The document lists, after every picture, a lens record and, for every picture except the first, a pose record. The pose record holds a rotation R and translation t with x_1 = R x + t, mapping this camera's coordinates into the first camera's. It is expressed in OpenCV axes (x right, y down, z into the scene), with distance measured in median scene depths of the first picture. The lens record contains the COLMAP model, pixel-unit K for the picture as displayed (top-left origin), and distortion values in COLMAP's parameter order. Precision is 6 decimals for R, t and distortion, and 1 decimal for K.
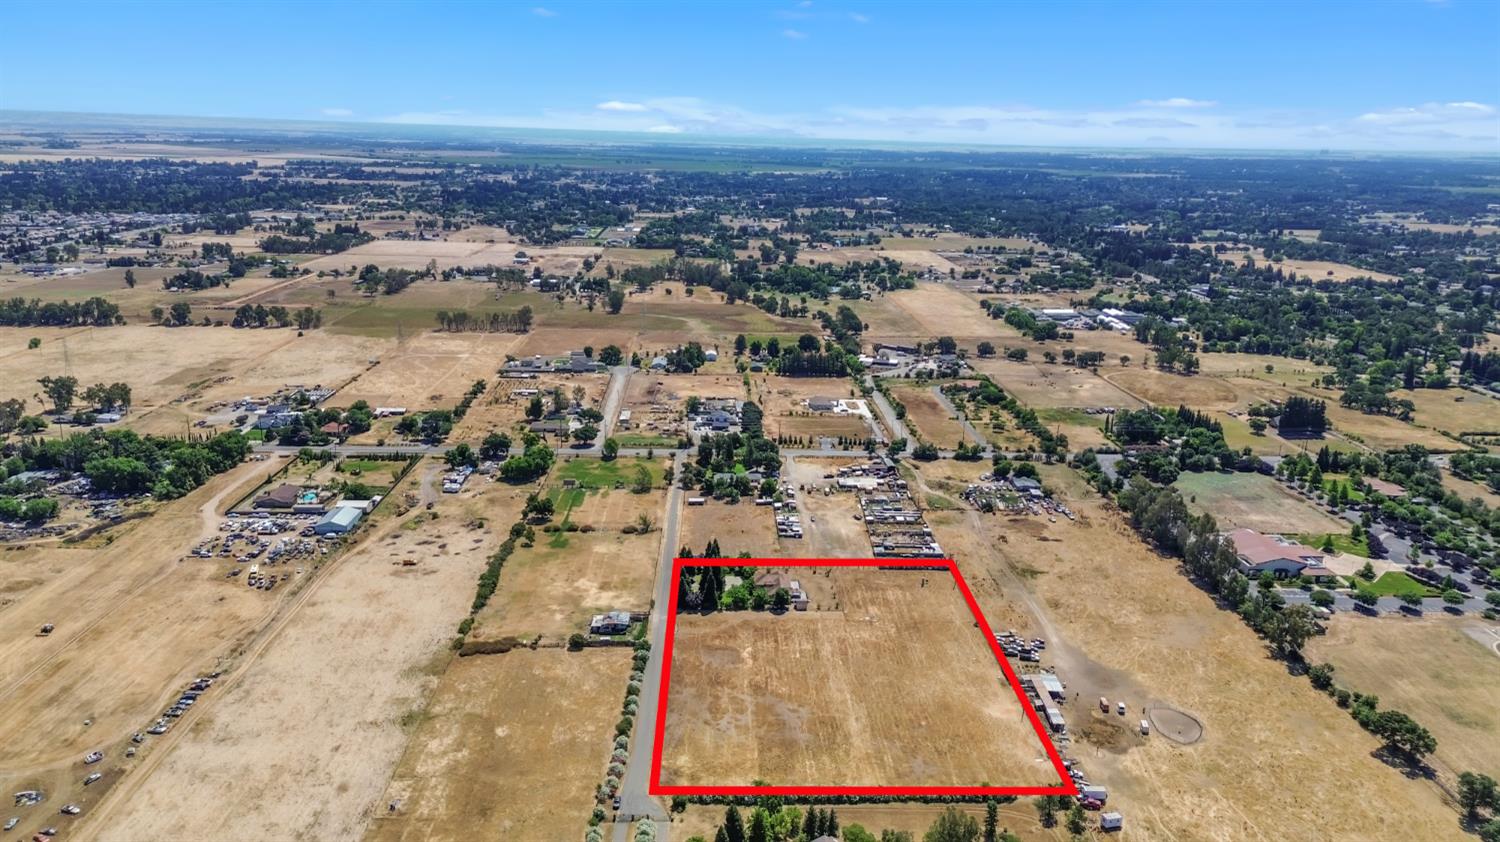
lens RADIAL K [[1059.2, 0, 742.8], [0, 1059.2, 419.3], [0, 0, 1]] dist [0.074464, -0.076863]
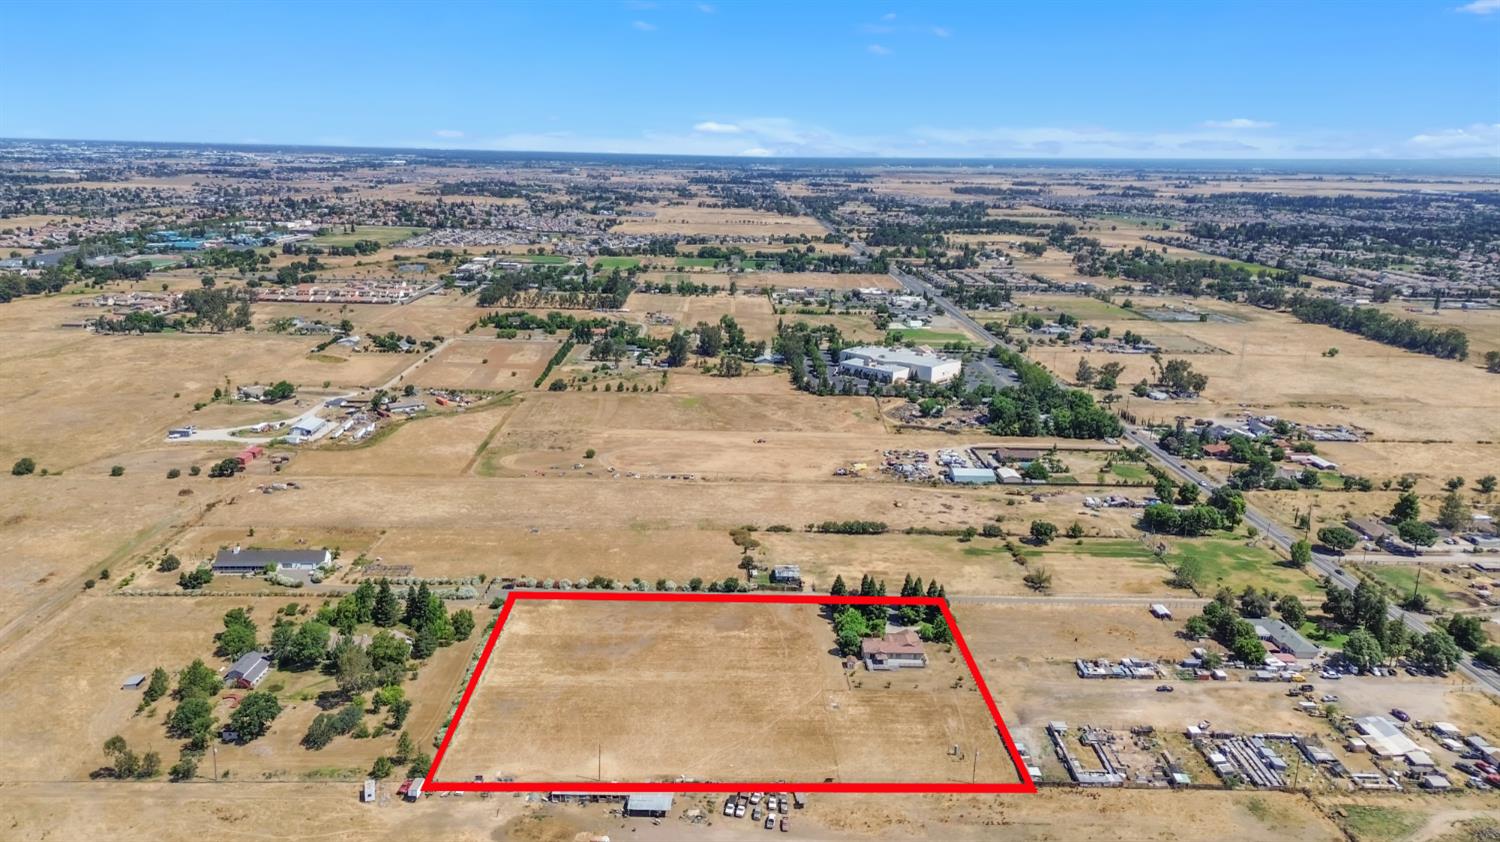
lens RADIAL K [[1057.8, 0, 750.0], [0, 1057.8, 421.0], [0, 0, 1]] dist [0.073531, -0.067221]
pose [[0.002873, 0.231634, -0.972799, 0.710331], [-0.282563, 0.933348, 0.221406, -0.143325], [0.959245, 0.274240, 0.068133, 0.692728]]
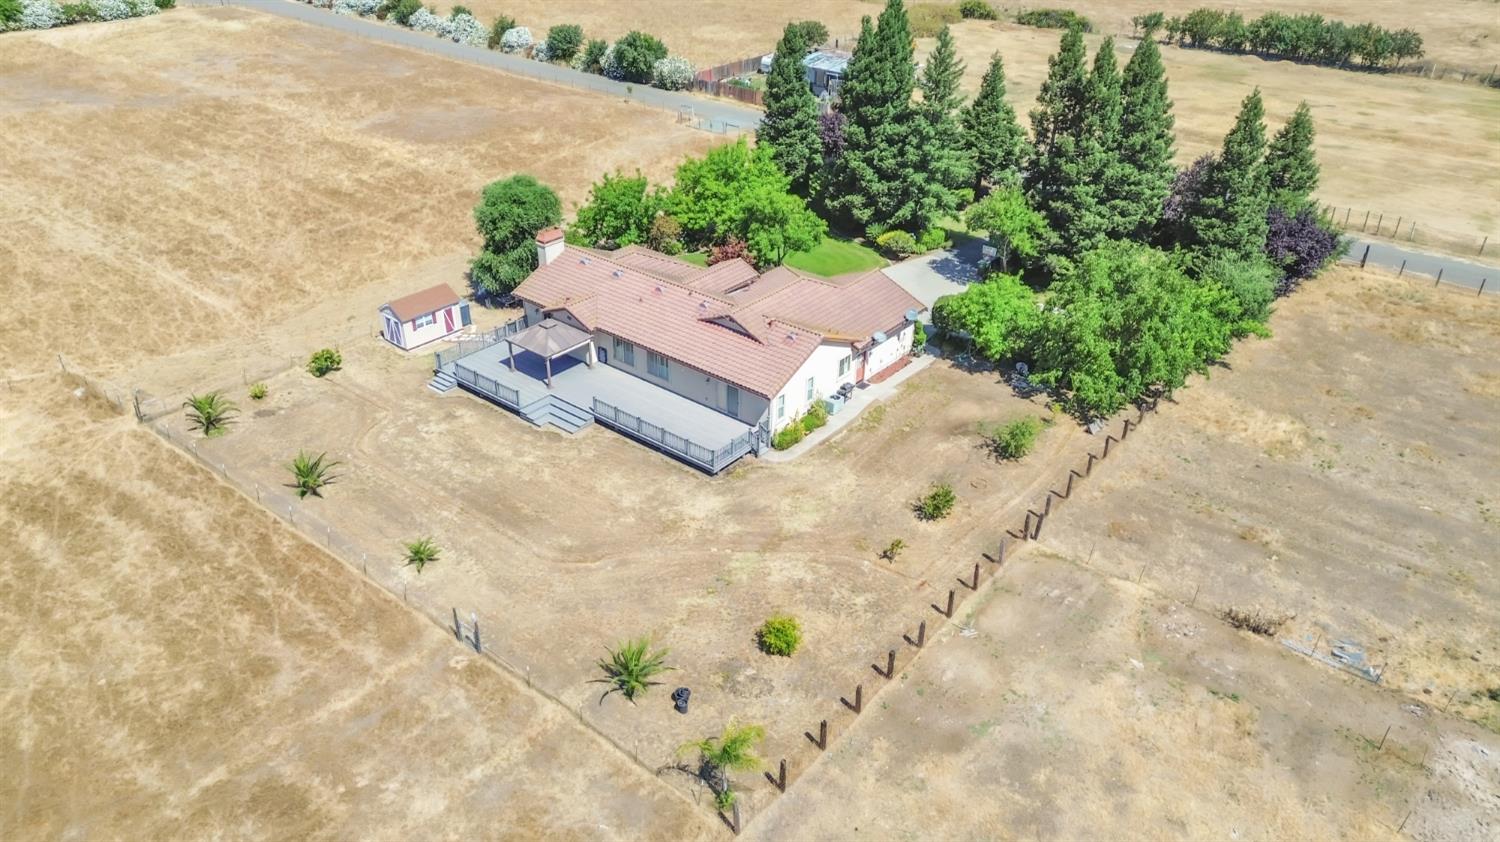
lens RADIAL K [[1052.5, 0, 743.5], [0, 1052.5, 422.5], [0, 0, 1]] dist [0.060957, -0.055986]
pose [[-0.654090, 0.359817, -0.665356, 0.115772], [-0.217476, 0.753021, 0.621018, 0.066579], [0.724480, 0.550900, -0.414292, 0.945752]]
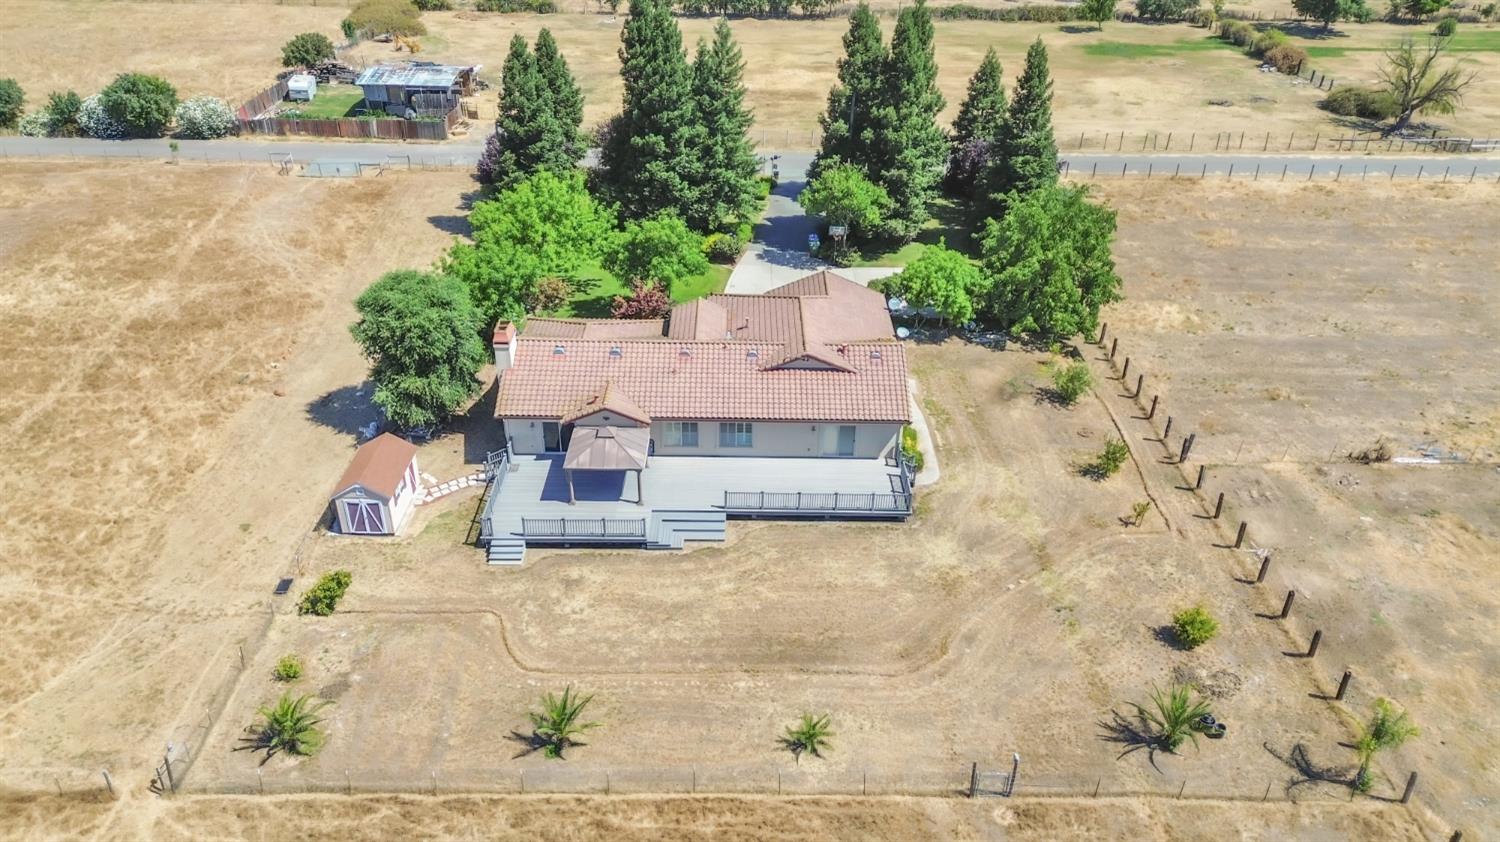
lens RADIAL K [[1059.2, 0, 742.8], [0, 1059.2, 419.3], [0, 0, 1]] dist [0.074464, -0.076863]
pose [[-0.026486, 0.493217, -0.869503, 0.131478], [-0.270965, 0.833702, 0.481163, 0.086256], [0.962225, 0.248349, 0.111563, 0.872679]]
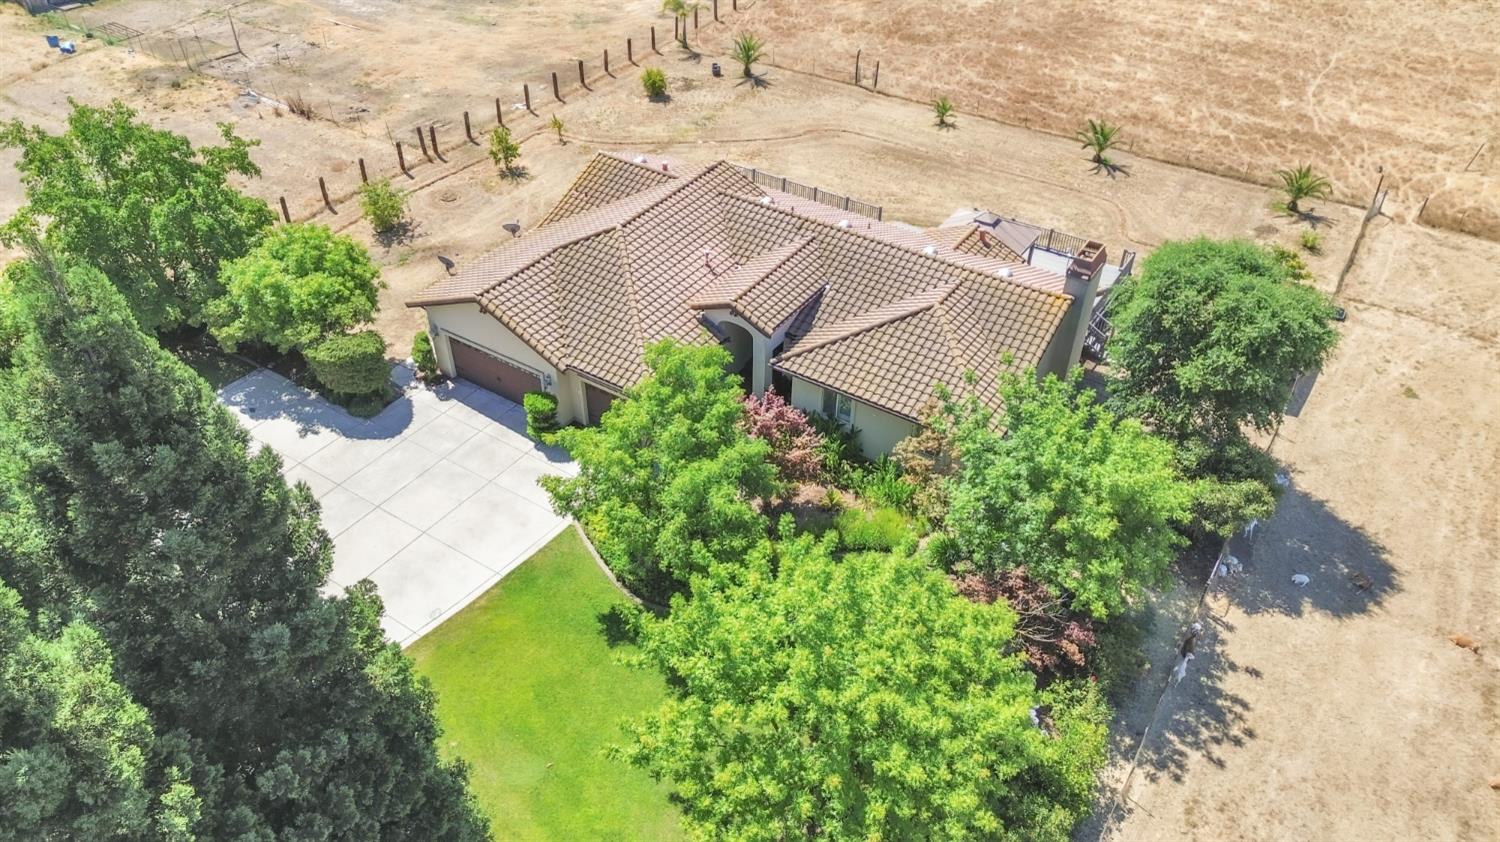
lens RADIAL K [[1052.5, 0, 743.5], [0, 1052.5, 422.5], [0, 0, 1]] dist [0.060957, -0.055986]
pose [[0.575294, -0.527966, 0.624731, -0.029976], [0.215029, 0.834535, 0.507261, 0.104919], [-0.789176, -0.157489, 0.593631, 0.833195]]
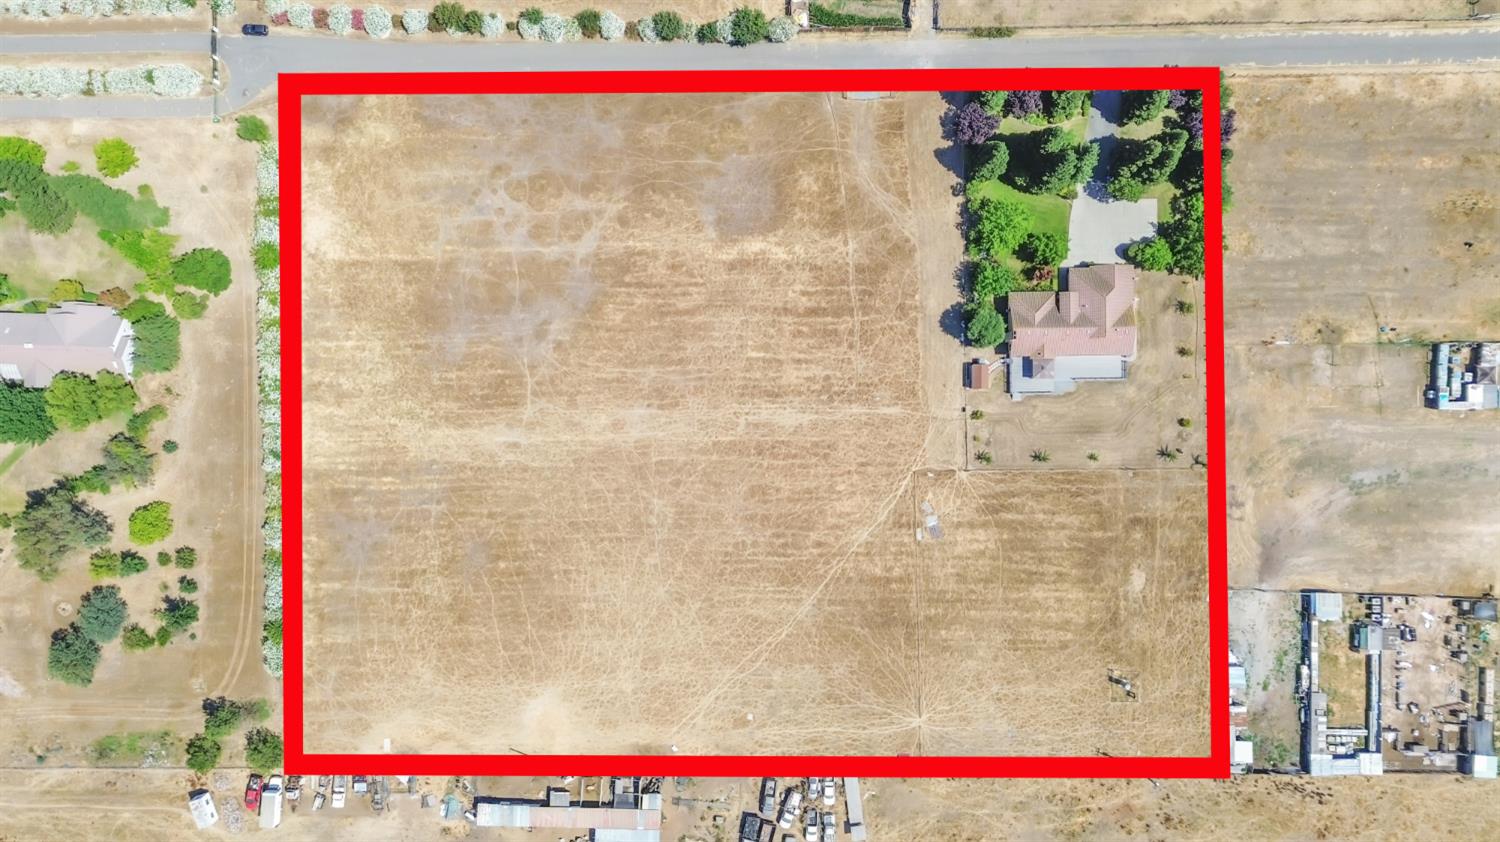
lens RADIAL K [[1057.8, 0, 750.0], [0, 1057.8, 421.0], [0, 0, 1]] dist [0.073531, -0.067221]
pose [[-0.015608, 0.999601, -0.023531, 0.073188], [-0.235991, 0.019186, 0.971566, -0.193093], [0.971630, 0.020717, 0.235597, 0.686525]]
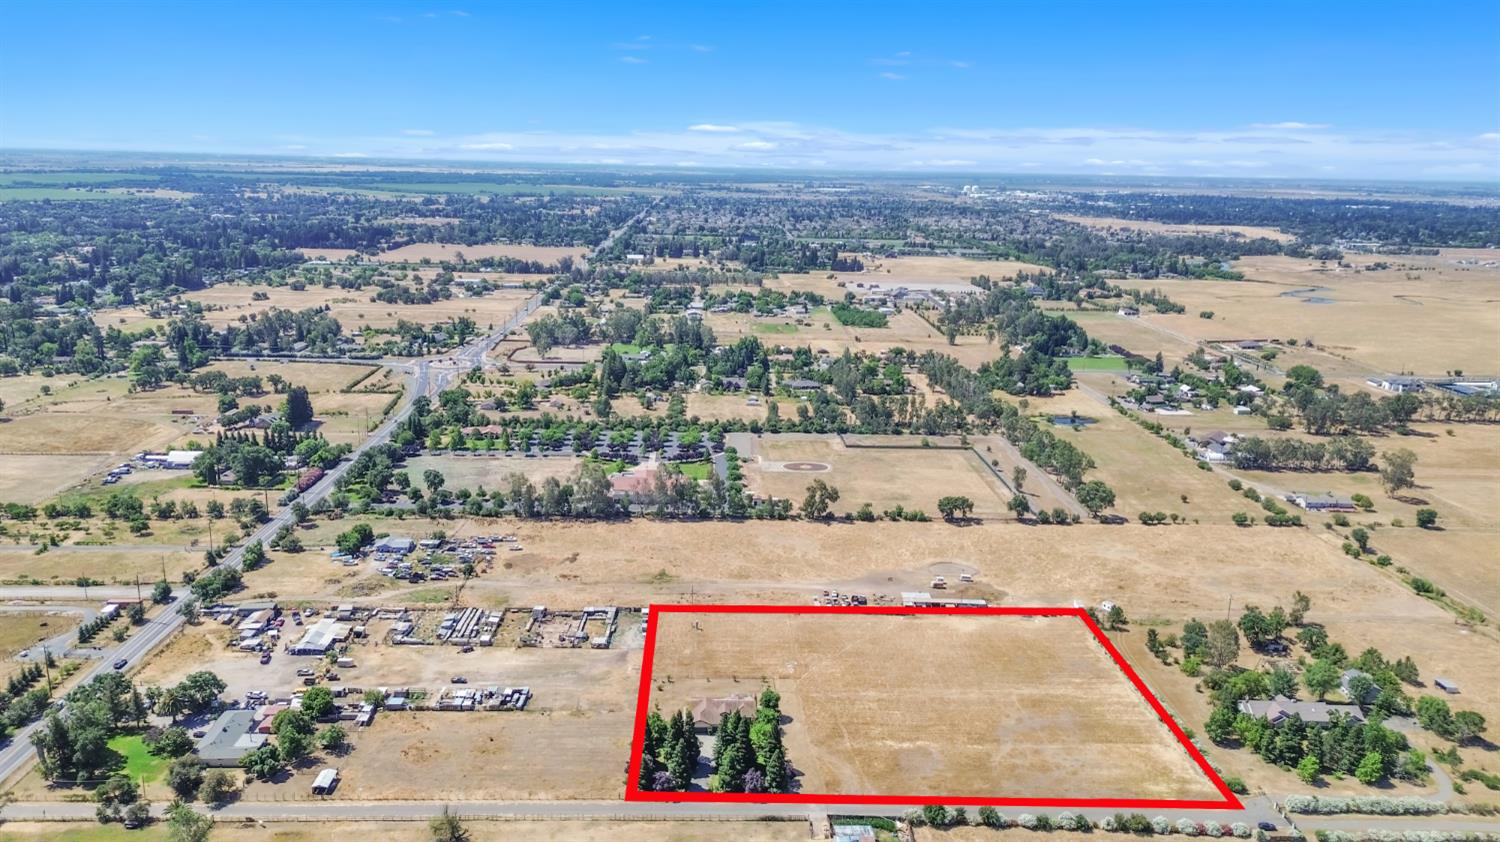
lens RADIAL K [[1057.8, 0, 750.0], [0, 1057.8, 421.0], [0, 0, 1]] dist [0.073531, -0.067221]
pose [[-0.013700, -0.260337, 0.965421, -0.560984], [0.233634, 0.937952, 0.256245, -0.194223], [-0.972228, 0.229065, 0.047973, 0.791378]]
